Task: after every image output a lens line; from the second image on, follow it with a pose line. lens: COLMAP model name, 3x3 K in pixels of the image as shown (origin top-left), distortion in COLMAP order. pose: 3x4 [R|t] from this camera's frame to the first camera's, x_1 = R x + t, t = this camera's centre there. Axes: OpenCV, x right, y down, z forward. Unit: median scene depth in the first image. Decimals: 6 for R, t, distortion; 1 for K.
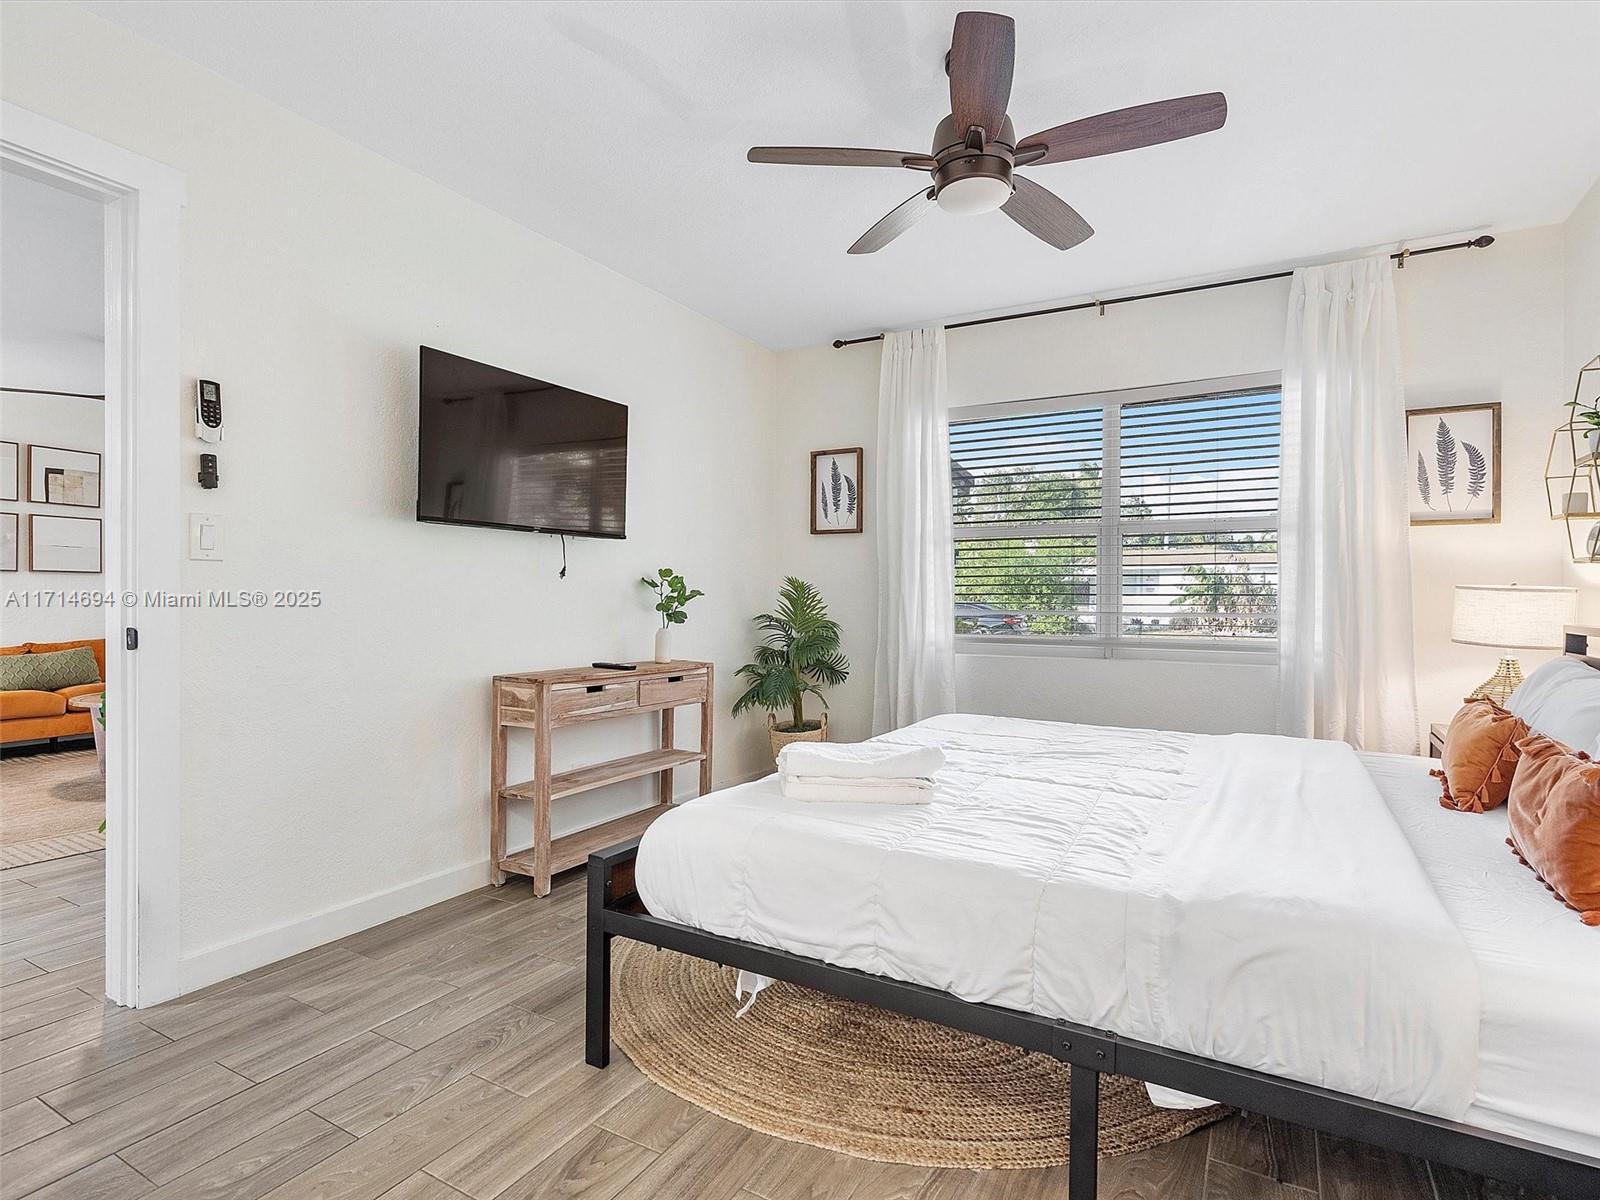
lens RADIAL K [[822.9, 0, 800.0], [0, 822.9, 600.0], [0, 0, 1]] dist [-0.002923, 0.000490]
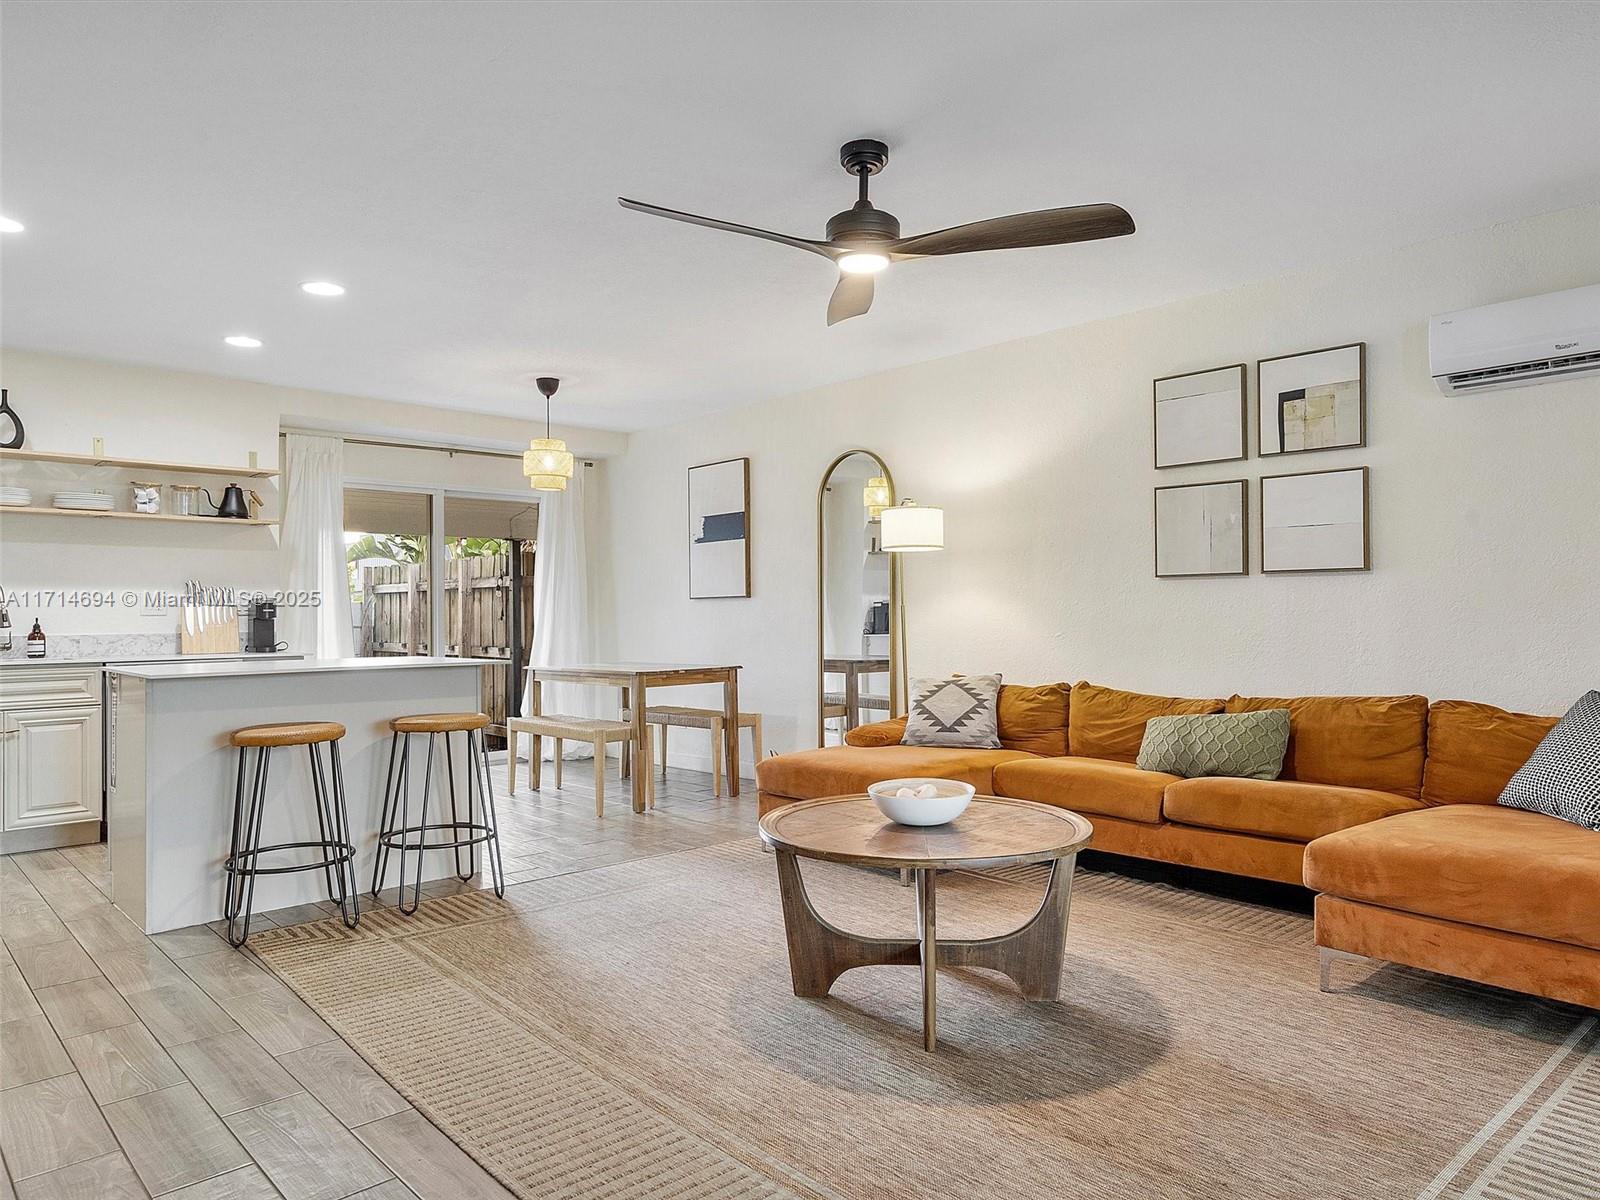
lens RADIAL K [[1044.2, 0, 800.0], [0, 1044.2, 600.0], [0, 0, 1]] dist [0.003469, 0.002253]
pose [[-0.297547, -0.011863, -0.954633, -0.118797], [-0.000300, 0.999924, -0.012332, -0.006587], [0.954707, -0.003383, -0.297528, 0.901557]]
